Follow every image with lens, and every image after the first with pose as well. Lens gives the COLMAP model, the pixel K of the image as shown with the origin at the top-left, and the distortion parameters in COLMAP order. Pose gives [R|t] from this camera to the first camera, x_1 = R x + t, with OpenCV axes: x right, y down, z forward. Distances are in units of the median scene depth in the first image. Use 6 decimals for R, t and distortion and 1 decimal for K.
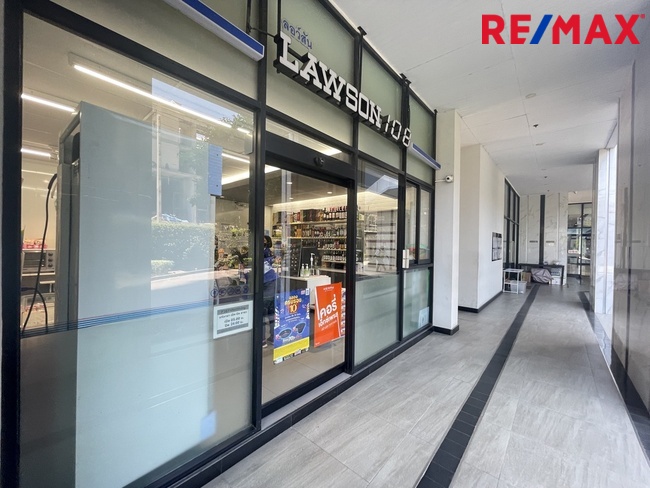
lens RADIAL K [[261.8, 0, 322.7], [0, 261.8, 247.6], [0, 0, 1]] dist [-0.000739, -0.000293]
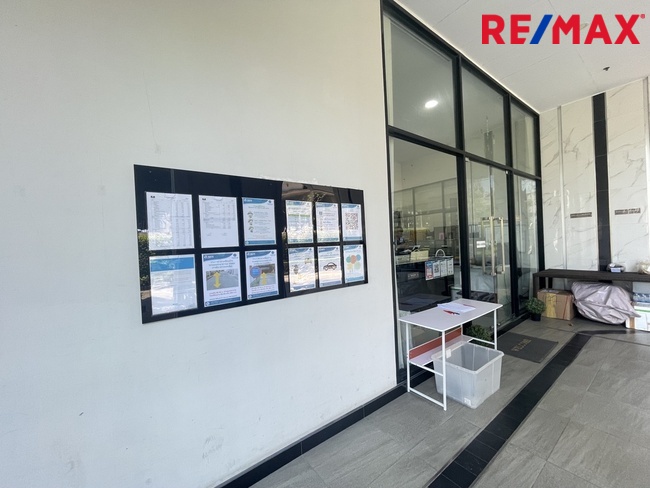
lens RADIAL K [[261.8, 0, 327.0], [0, 261.8, 241.6], [0, 0, 1]] dist [-0.000739, -0.000293]
pose [[0.976416, -0.056599, -0.208346, 0.522676], [0.056601, 0.998379, -0.005958, -0.001452], [0.208346, -0.005975, 0.978037, 0.540431]]
